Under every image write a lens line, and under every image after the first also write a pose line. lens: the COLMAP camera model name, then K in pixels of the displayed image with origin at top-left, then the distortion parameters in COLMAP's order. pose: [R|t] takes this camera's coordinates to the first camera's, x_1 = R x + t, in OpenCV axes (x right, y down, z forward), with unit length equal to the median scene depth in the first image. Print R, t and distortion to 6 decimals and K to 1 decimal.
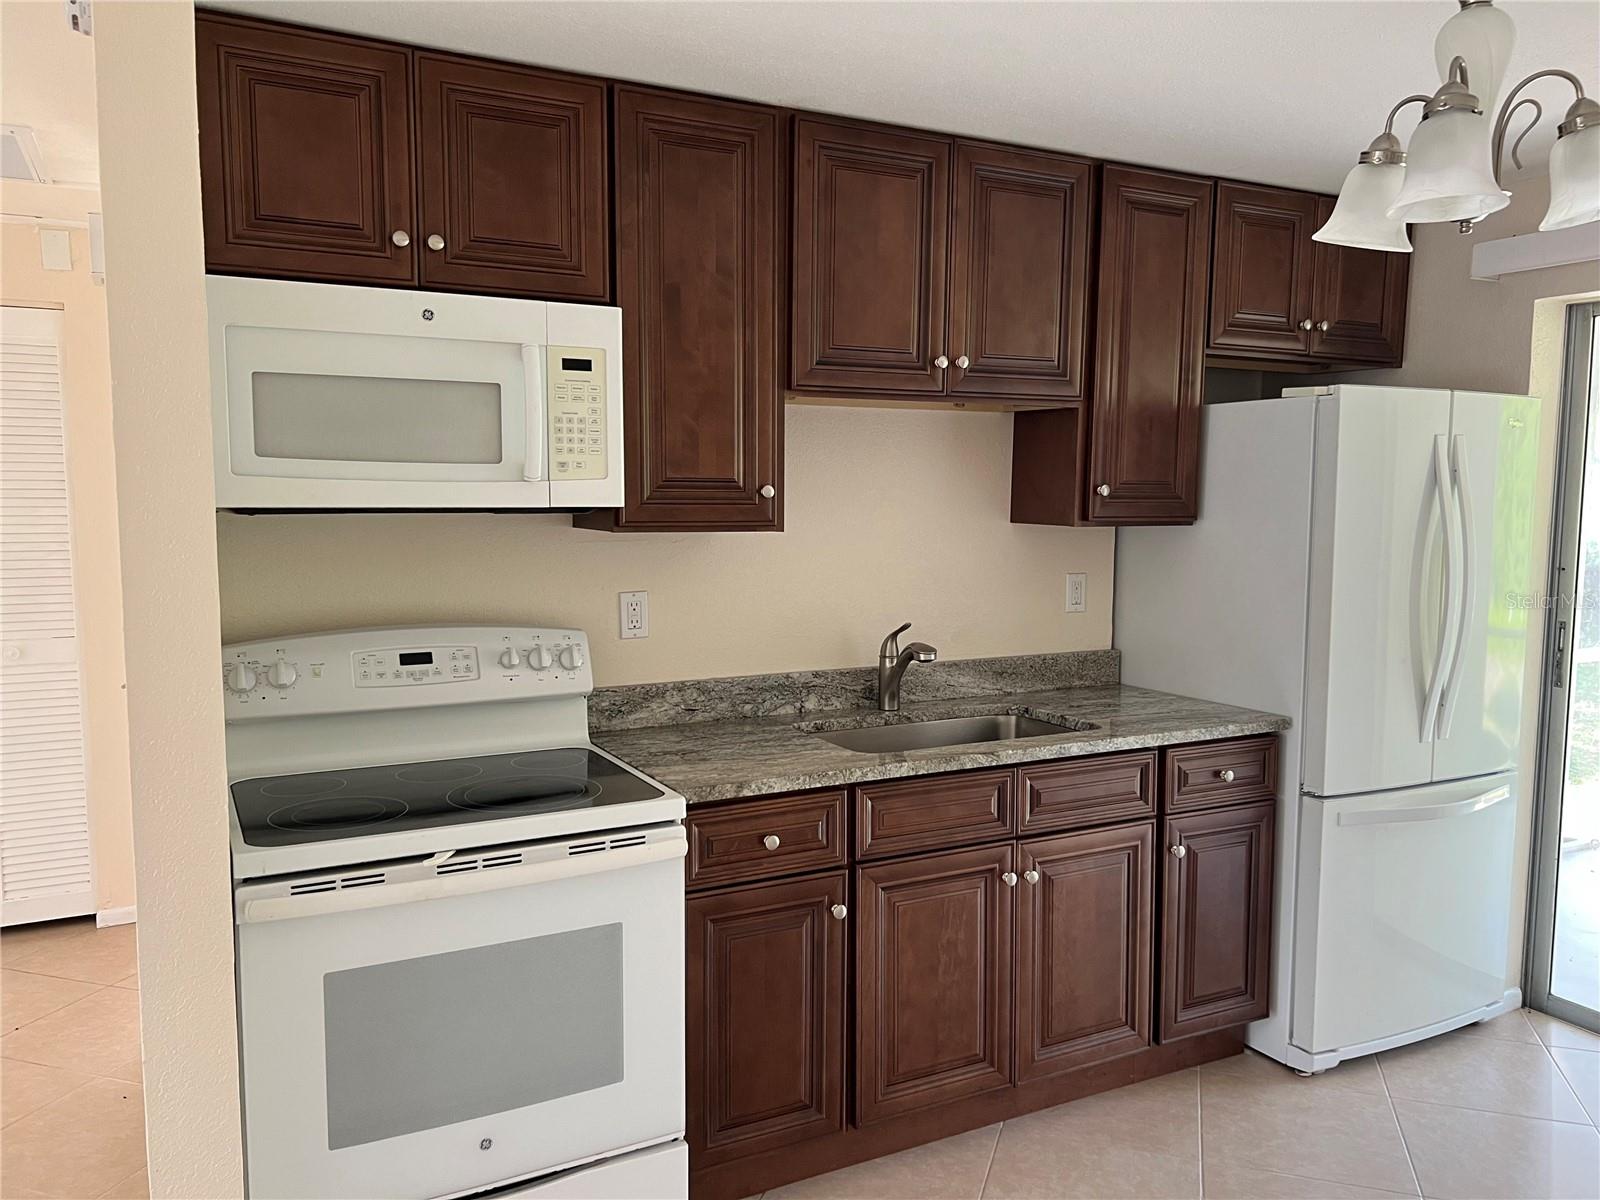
lens RADIAL K [[1220.7, 0, 795.6], [0, 1220.7, 603.2], [0, 0, 1]] dist [0.042394, -0.041896]
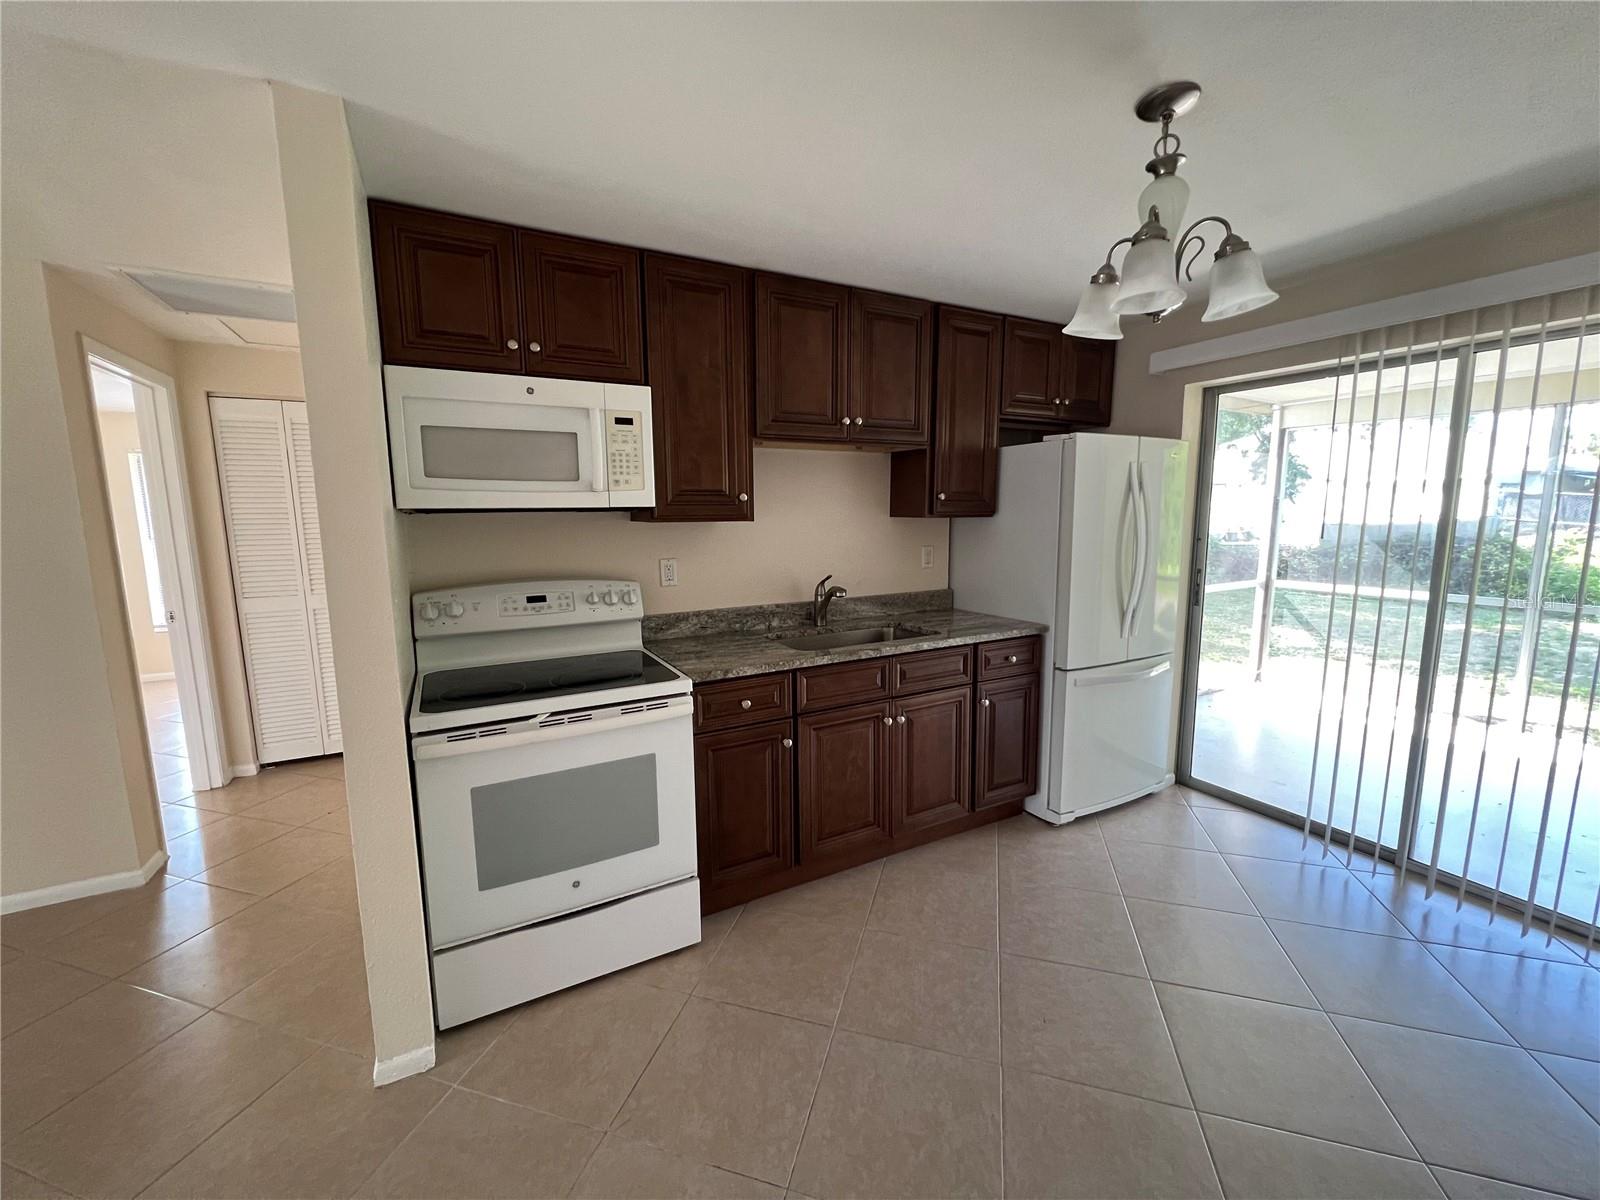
lens RADIAL K [[640.3, 0, 798.3], [0, 640.3, 594.4], [0, 0, 1]] dist [-0.000448, 0.000238]
pose [[0.999777, -0.015802, 0.013987, 0.038566], [0.015293, 0.999241, 0.035820, 0.011812], [-0.014543, -0.035598, 0.999260, 0.106068]]
